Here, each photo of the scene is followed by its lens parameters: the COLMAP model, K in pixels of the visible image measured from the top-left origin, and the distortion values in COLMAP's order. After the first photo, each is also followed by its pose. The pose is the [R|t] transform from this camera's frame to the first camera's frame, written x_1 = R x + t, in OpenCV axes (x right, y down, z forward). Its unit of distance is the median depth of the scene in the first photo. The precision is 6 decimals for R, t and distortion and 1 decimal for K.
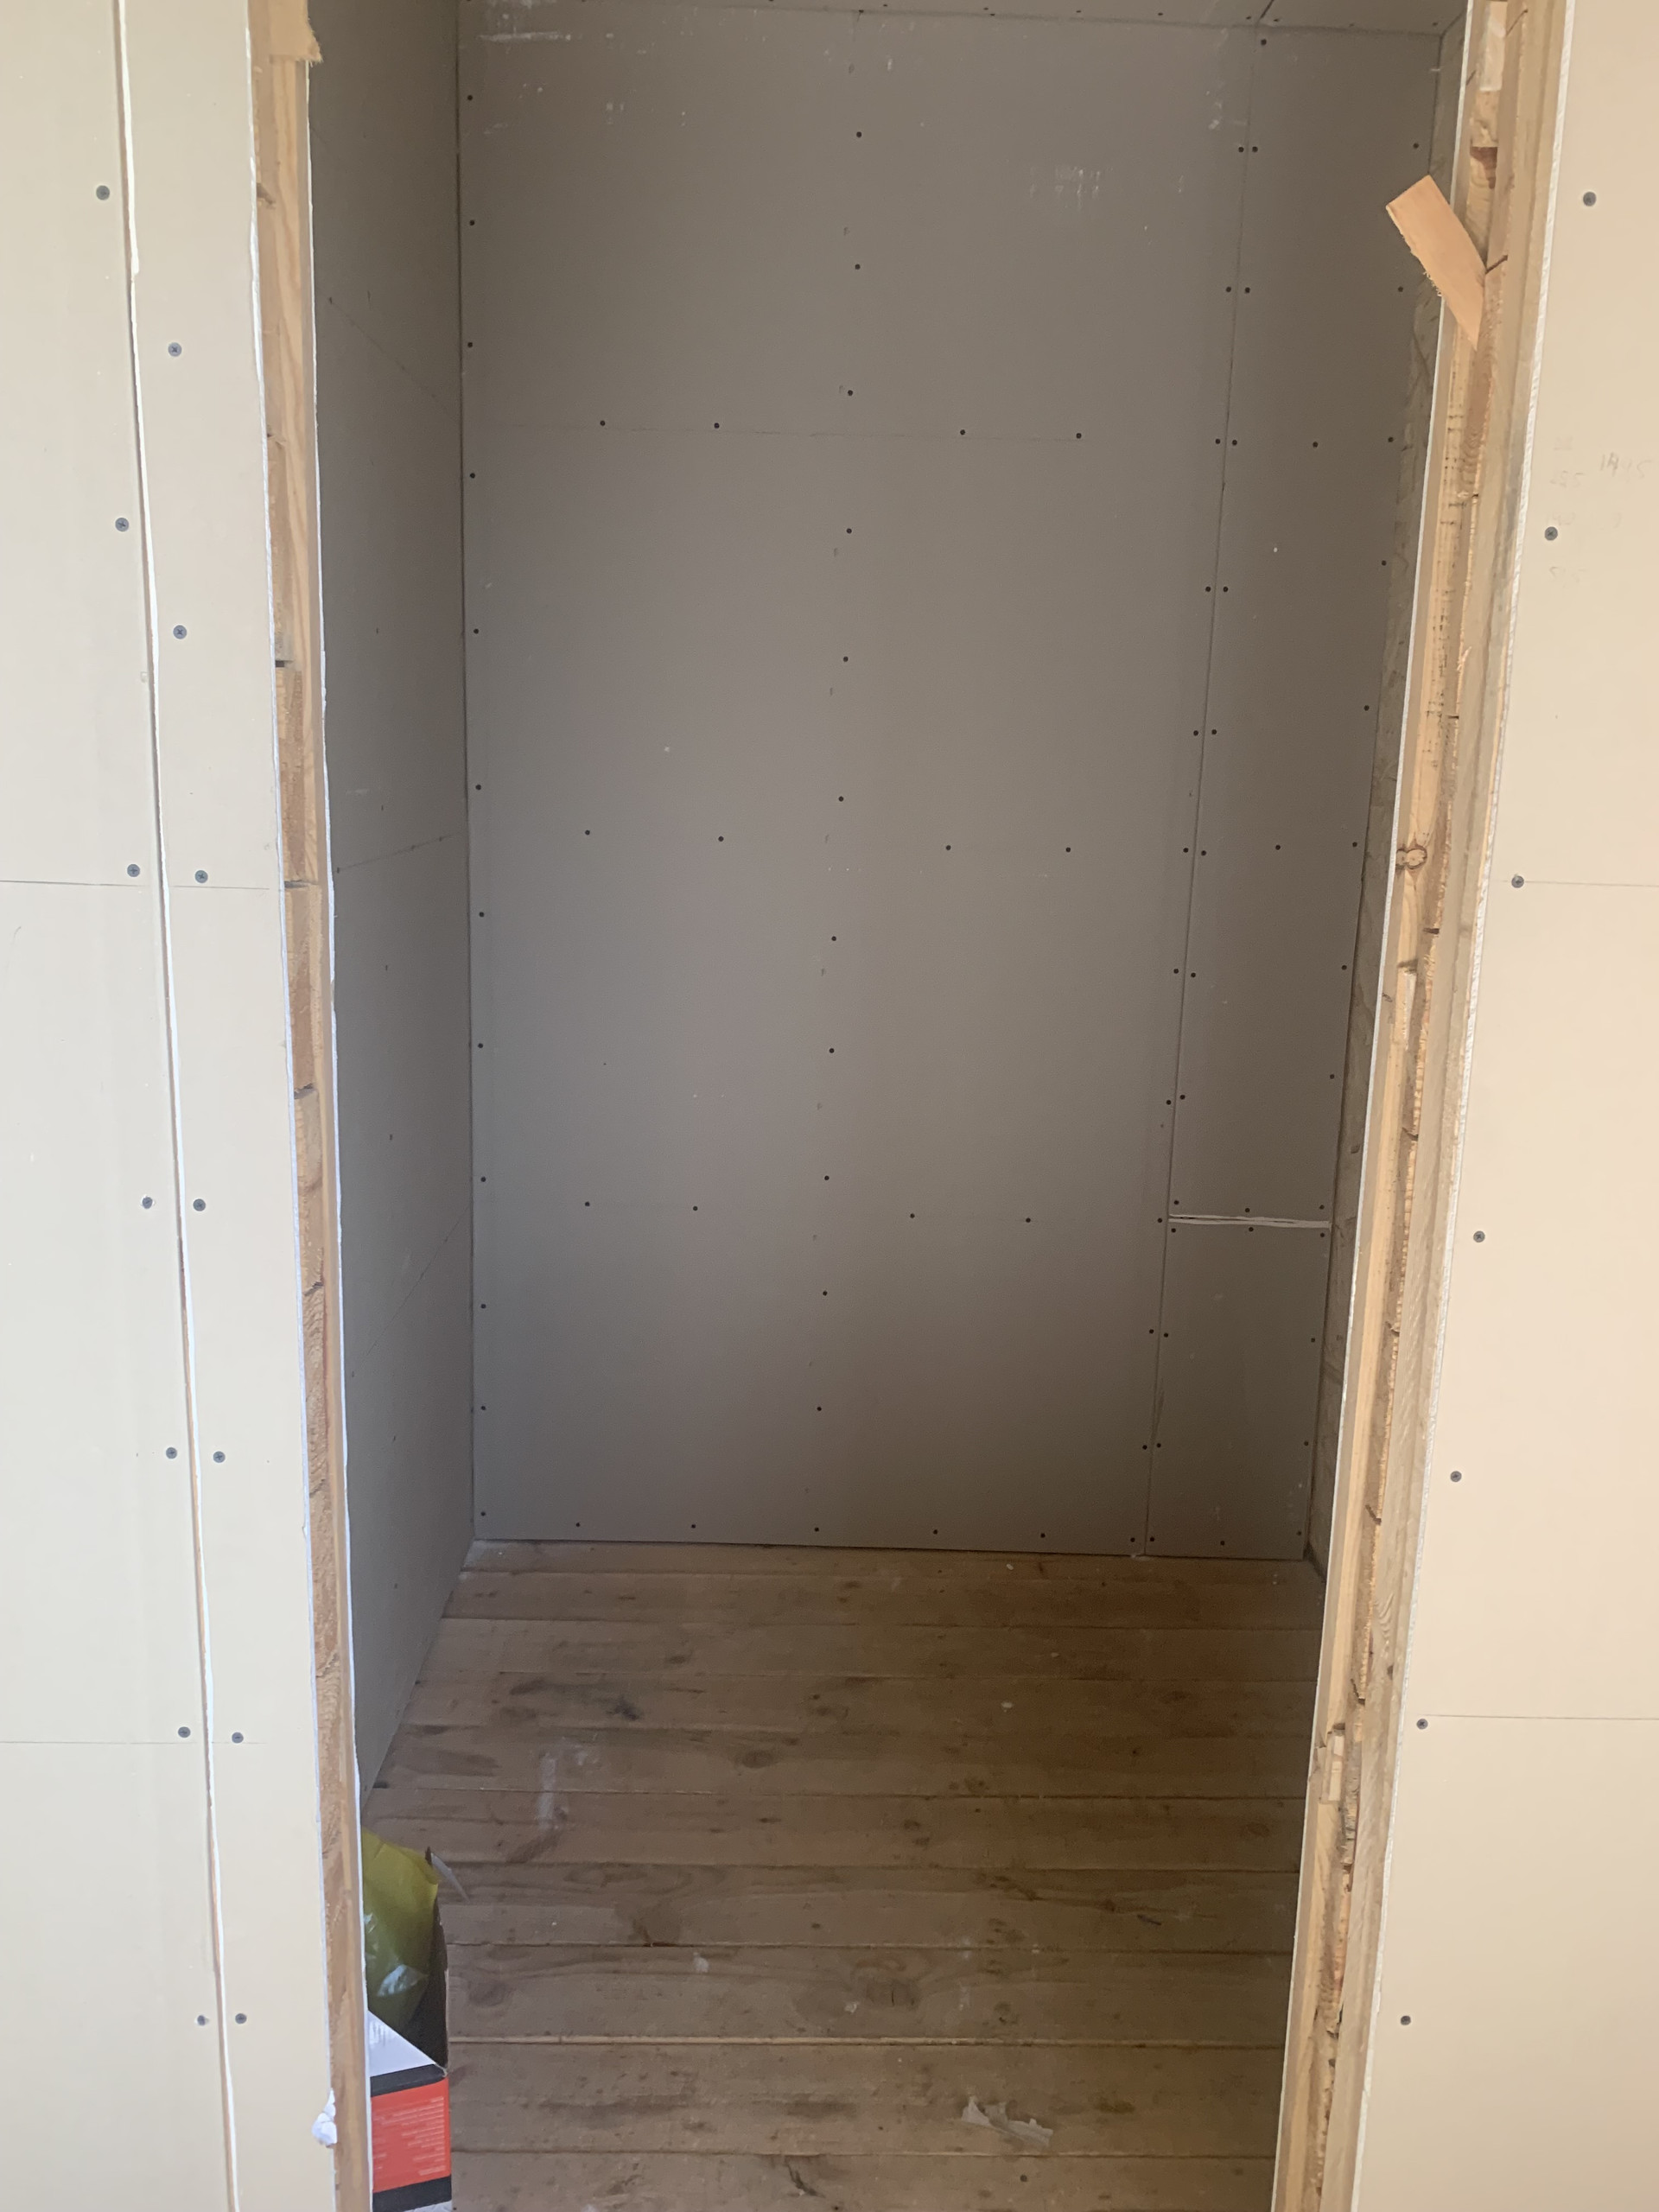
lens RADIAL K [[1678.3, 0, 829.5], [0, 1678.3, 1106.0], [0, 0, 1]] dist [-0.006190, 0.005750]
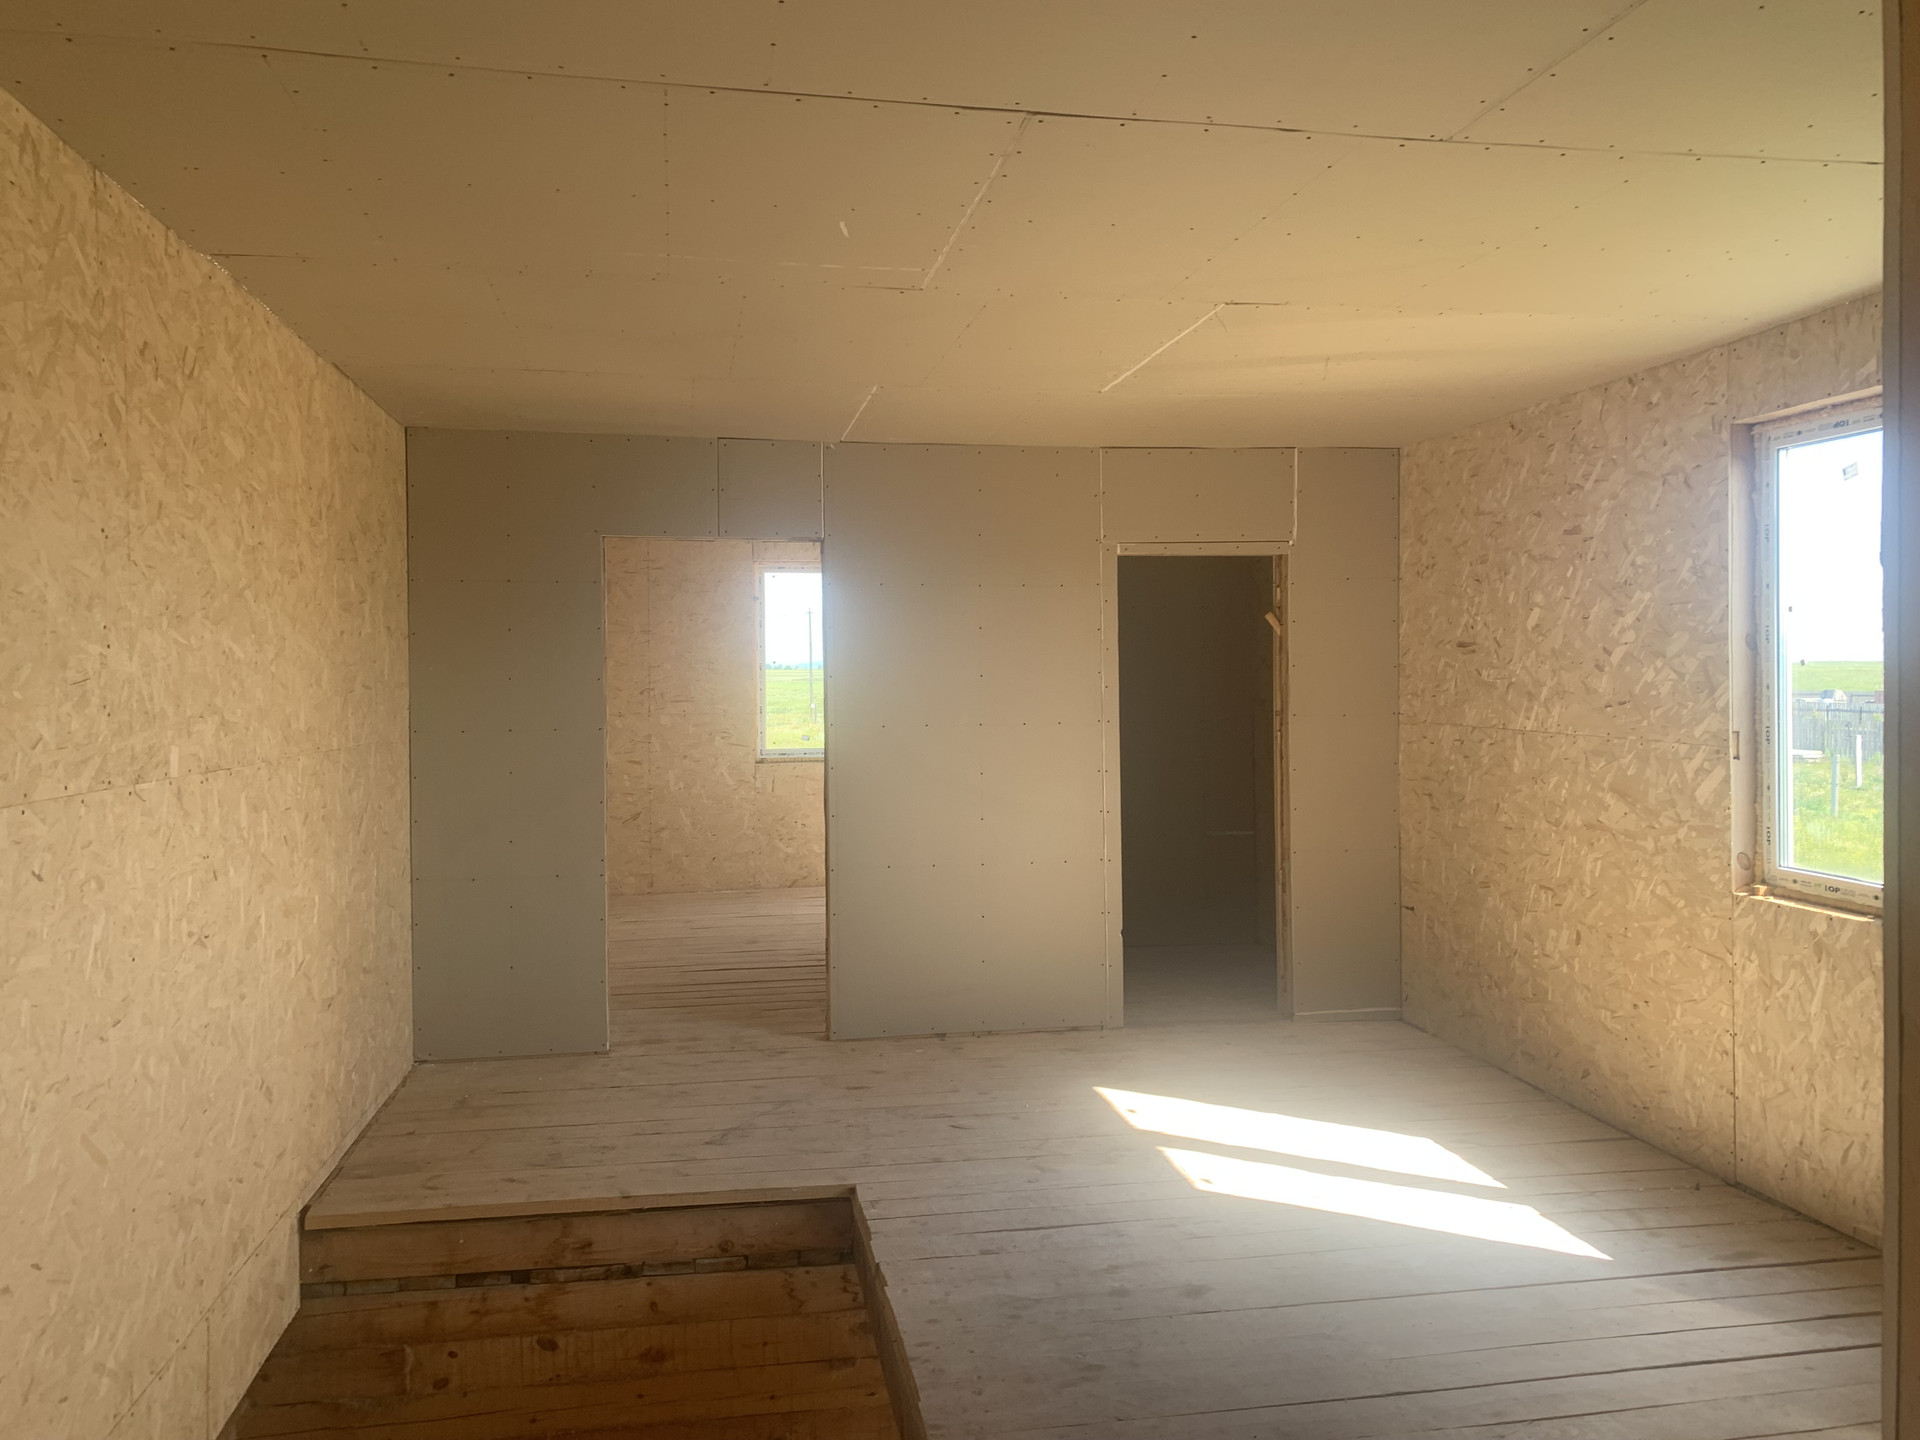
lens RADIAL K [[1456.8, 0, 962.0], [0, 1456.8, 683.6], [0, 0, 1]] dist [-0.006190, 0.005750]
pose [[0.987100, -0.031510, 0.156974, -1.711927], [0.062258, 0.978822, -0.195018, 0.751413], [-0.147504, 0.202275, 0.968157, -4.219965]]
